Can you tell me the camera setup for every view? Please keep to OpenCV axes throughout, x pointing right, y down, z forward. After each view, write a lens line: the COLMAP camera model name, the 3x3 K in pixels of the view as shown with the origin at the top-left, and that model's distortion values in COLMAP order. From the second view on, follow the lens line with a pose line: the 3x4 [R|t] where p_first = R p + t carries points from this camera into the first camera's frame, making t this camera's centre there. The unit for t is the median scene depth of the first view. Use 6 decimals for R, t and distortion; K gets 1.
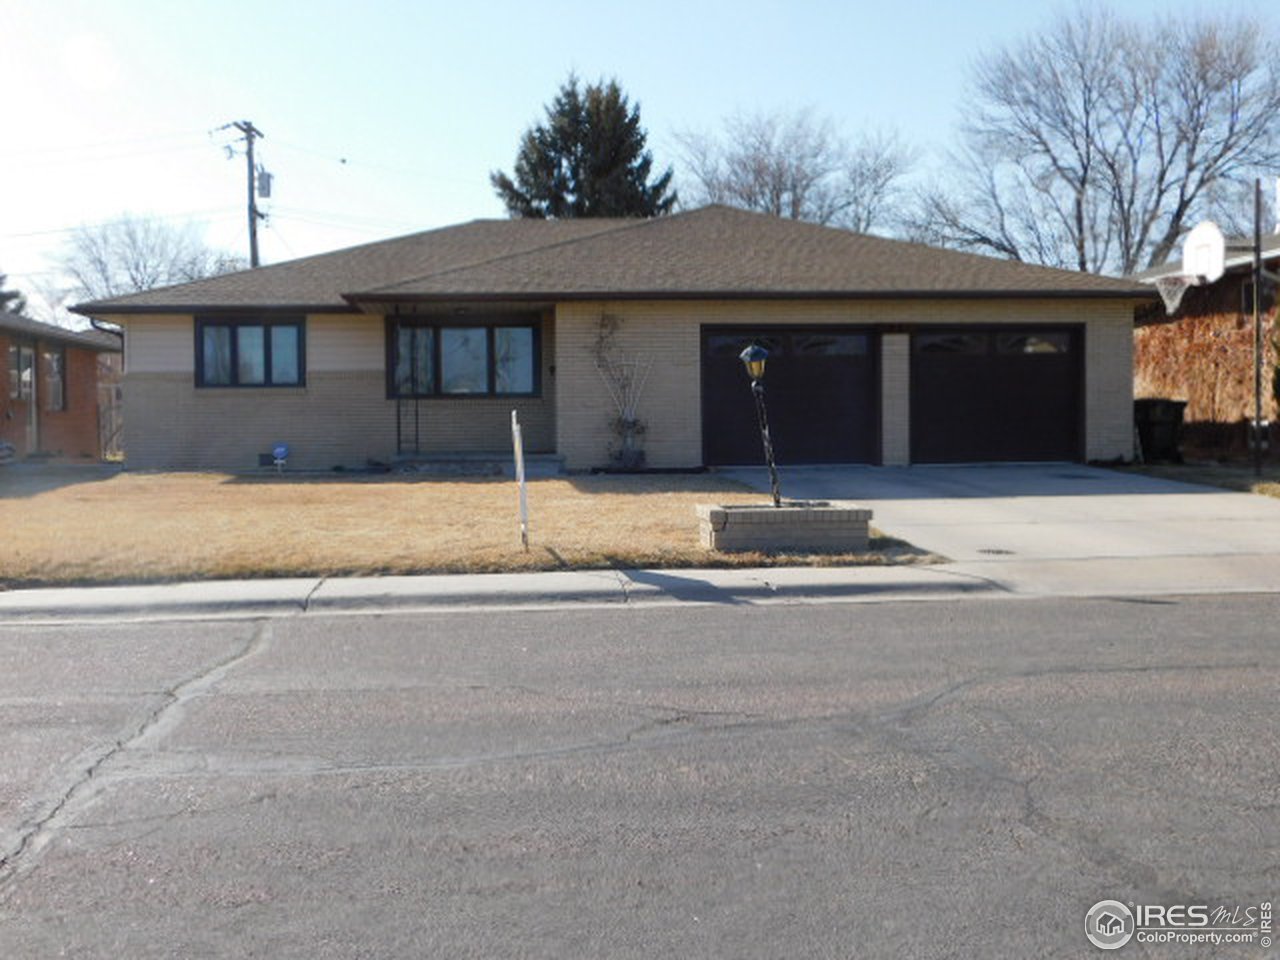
lens RADIAL K [[1596.6, 0, 640.0], [0, 1596.6, 480.0], [0, 0, 1]] dist [-0.012215, 0.016794]
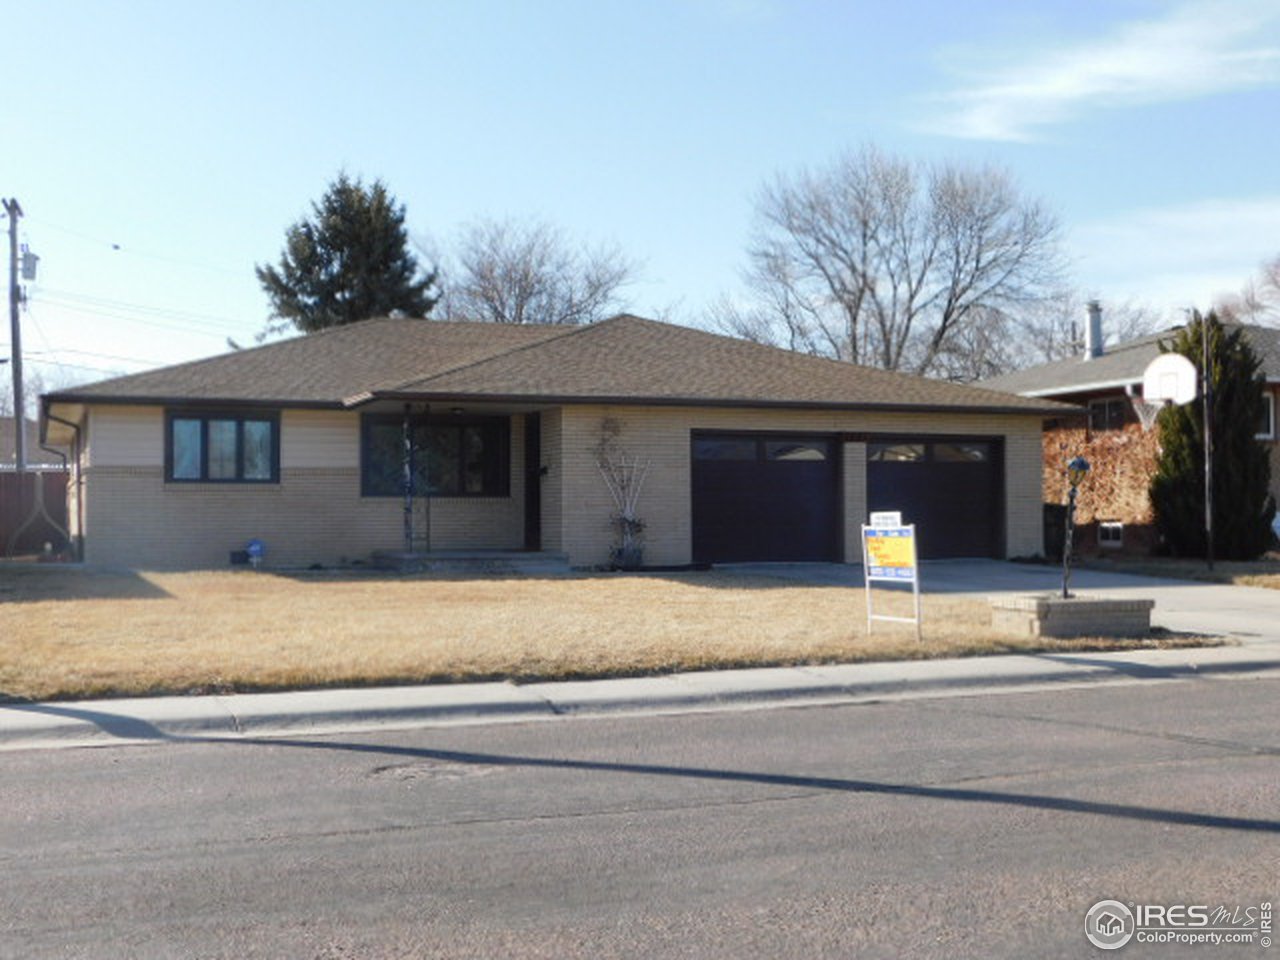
lens RADIAL K [[1596.6, 0, 640.0], [0, 1596.6, 480.0], [0, 0, 1]] dist [-0.012215, 0.016794]
pose [[0.954844, 0.013166, 0.296815, -0.288621], [0.005088, 0.998147, -0.060643, 0.000107], [-0.297063, 0.059415, 0.953008, 0.002447]]
